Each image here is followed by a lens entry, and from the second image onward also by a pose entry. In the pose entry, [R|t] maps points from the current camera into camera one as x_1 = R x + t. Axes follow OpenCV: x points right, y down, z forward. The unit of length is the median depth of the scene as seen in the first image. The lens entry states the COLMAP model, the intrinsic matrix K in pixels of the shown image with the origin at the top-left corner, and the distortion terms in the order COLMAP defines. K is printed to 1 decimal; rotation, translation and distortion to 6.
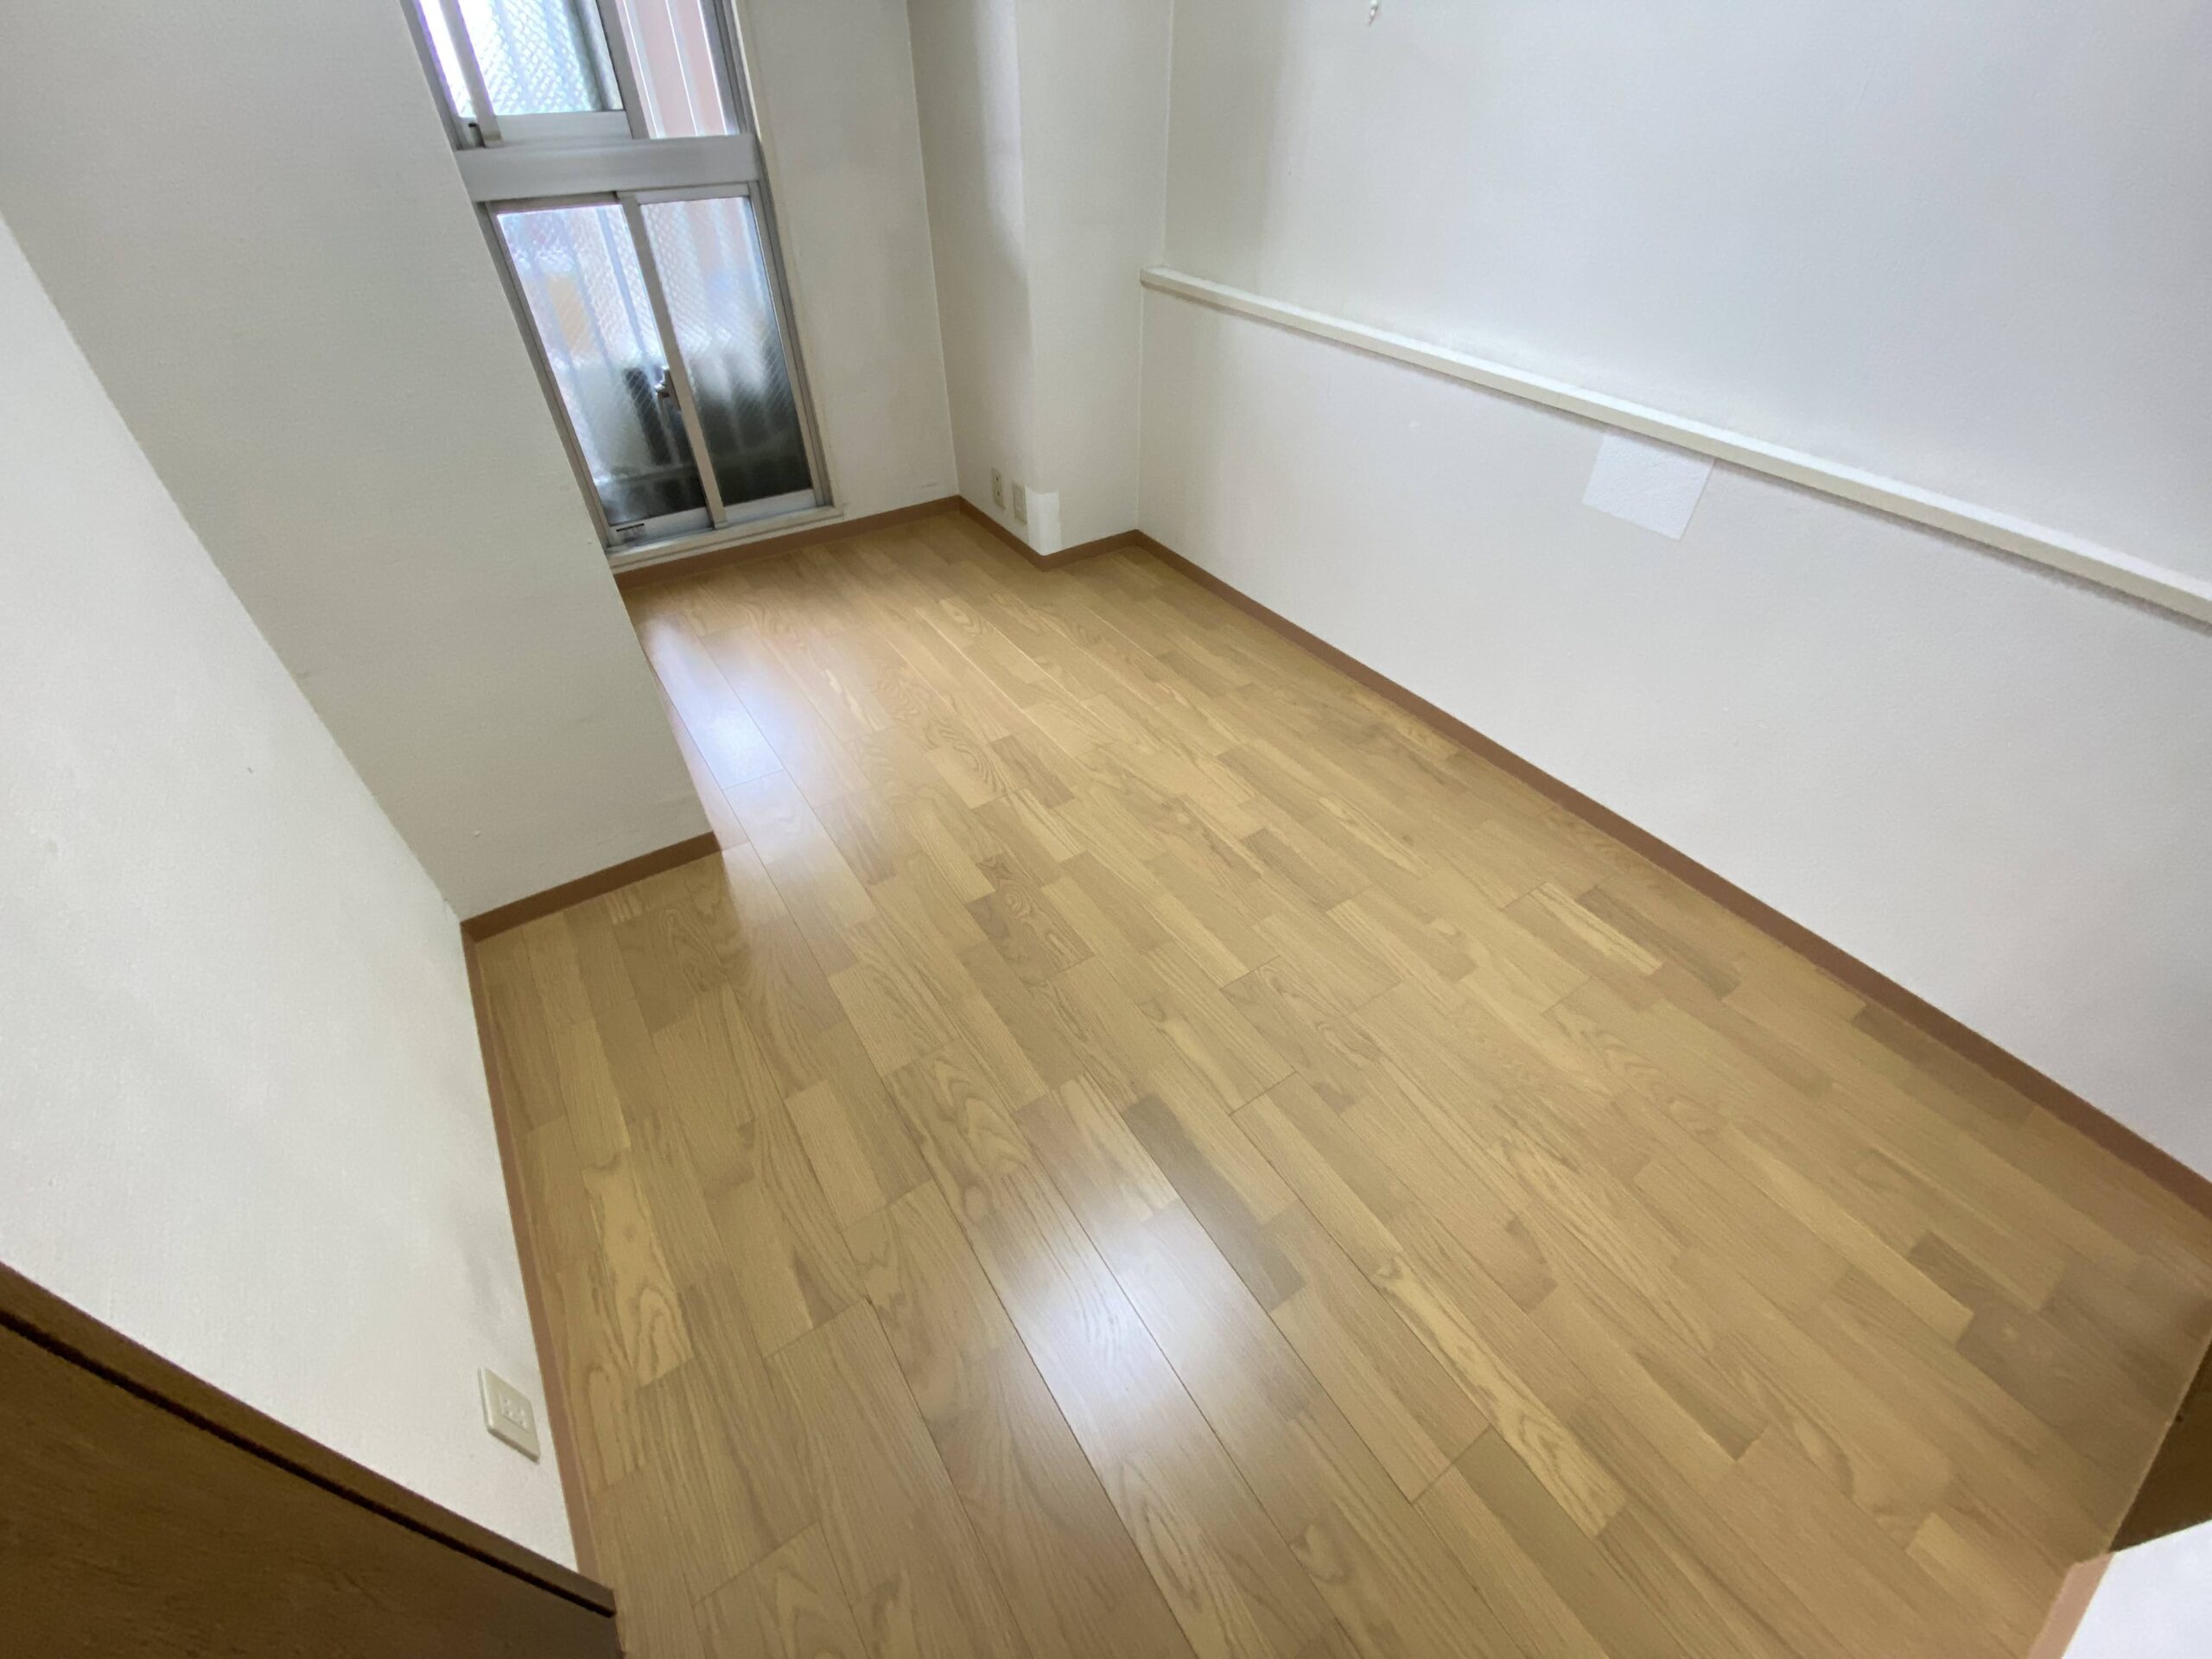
lens RADIAL K [[896.6, 0, 1112.7], [0, 896.6, 831.8], [0, 0, 1]] dist [0.027626, -0.021908]
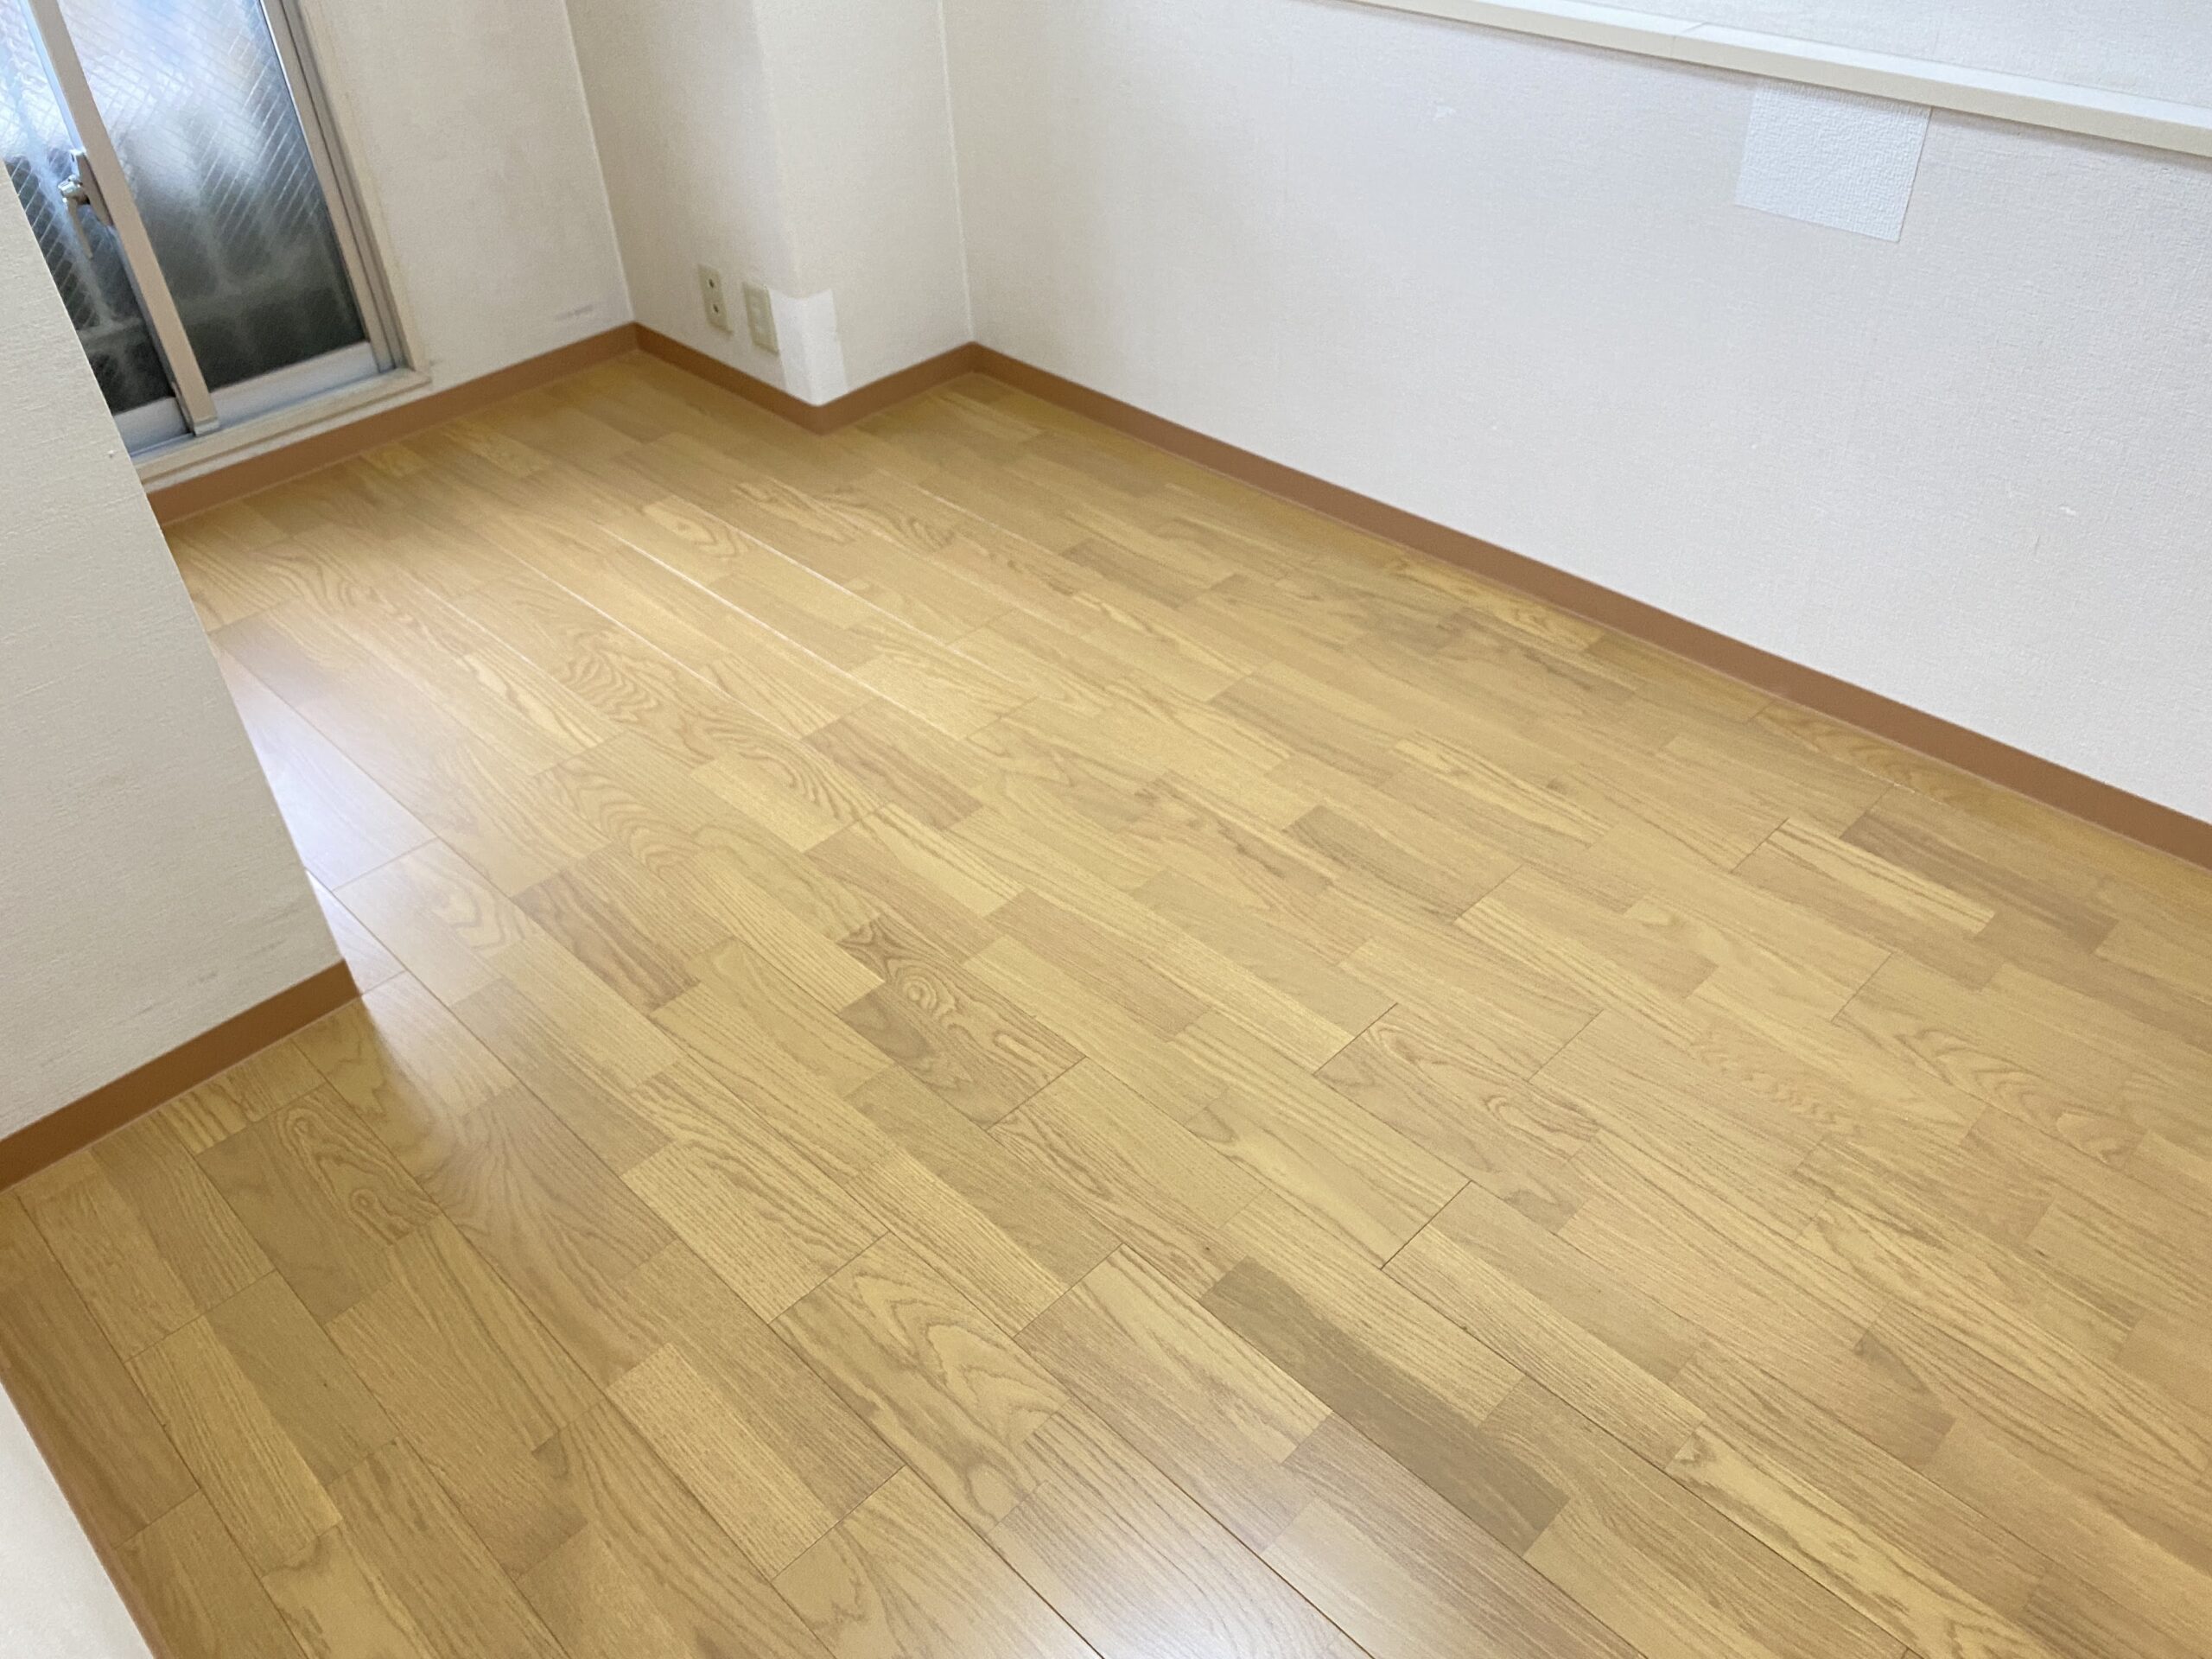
lens RADIAL K [[1708.8, 0, 1119.1], [0, 1708.8, 821.7], [0, 0, 1]] dist [-0.000289, 0.014478]
pose [[0.980257, -0.151862, 0.126623, -0.102239], [0.159113, 0.986033, -0.049207, 0.041408], [-0.117382, 0.068383, 0.990730, -0.081560]]
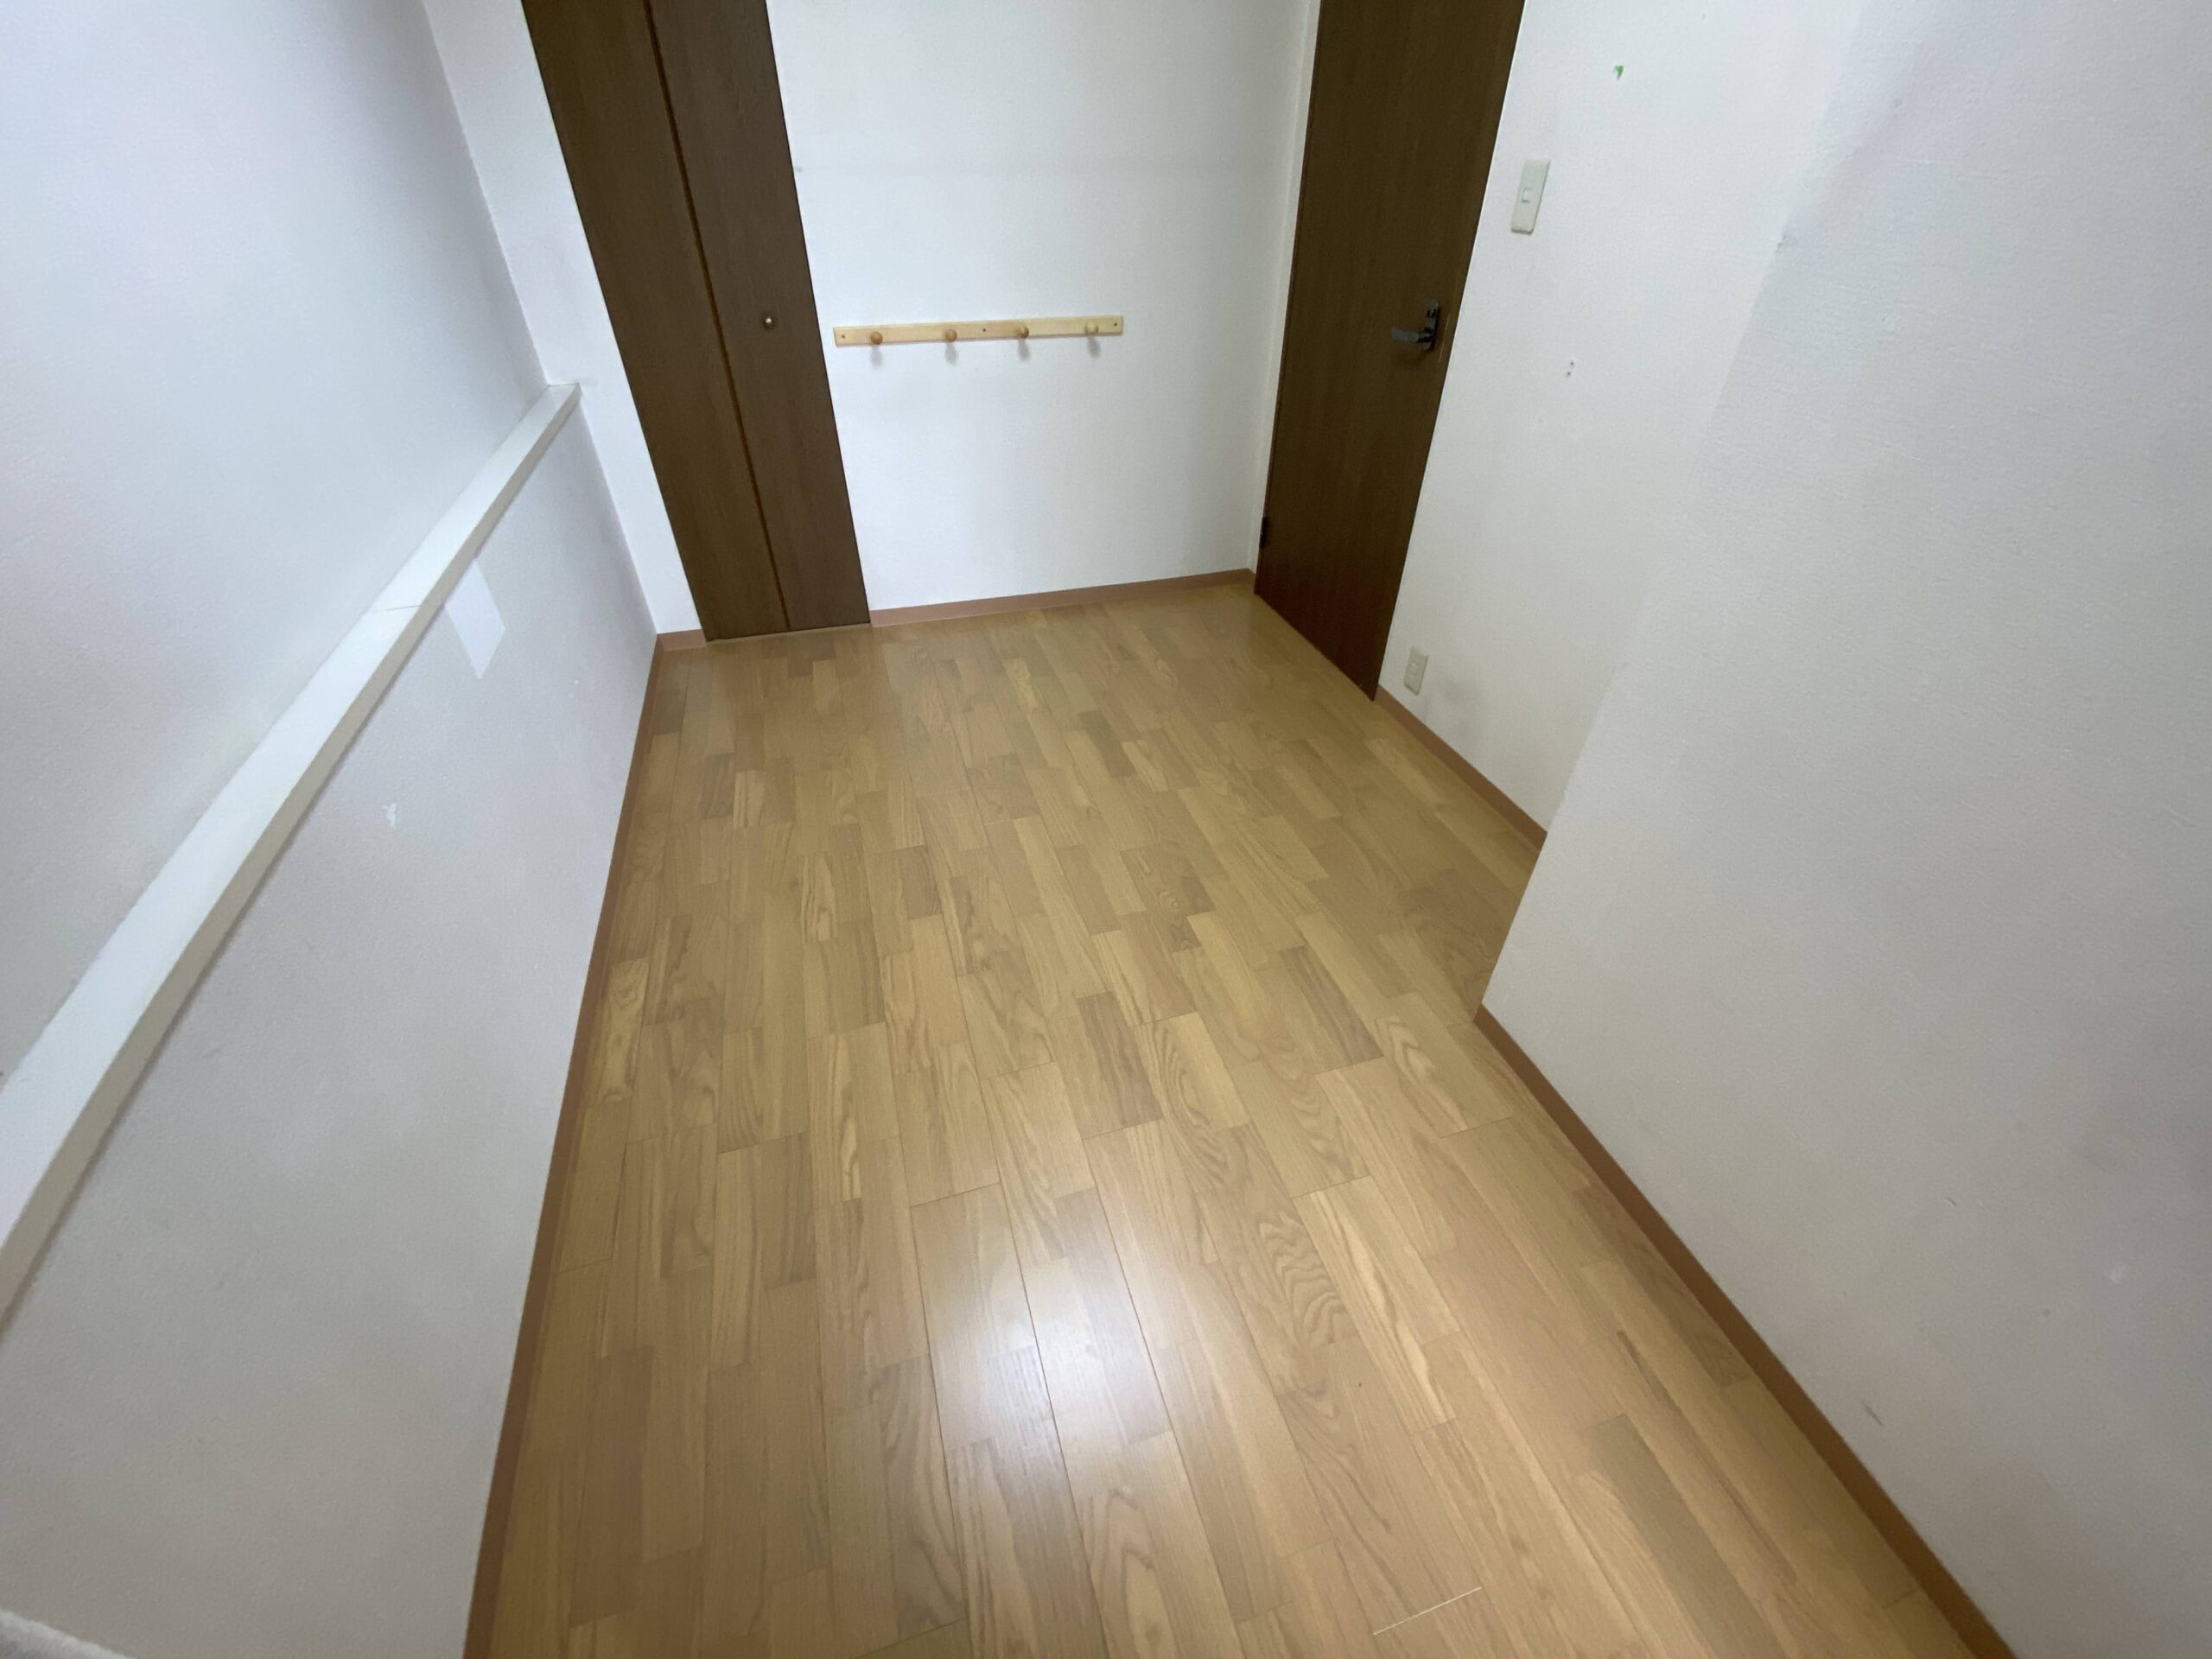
lens RADIAL K [[896.6, 0, 1112.7], [0, 896.6, 831.8], [0, 0, 1]] dist [0.027626, -0.021908]
pose [[-0.958701, -0.182738, 0.217944, -0.249876], [0.177139, 0.215883, 0.960217, -0.960822], [-0.222519, 0.959167, -0.174598, 1.060772]]
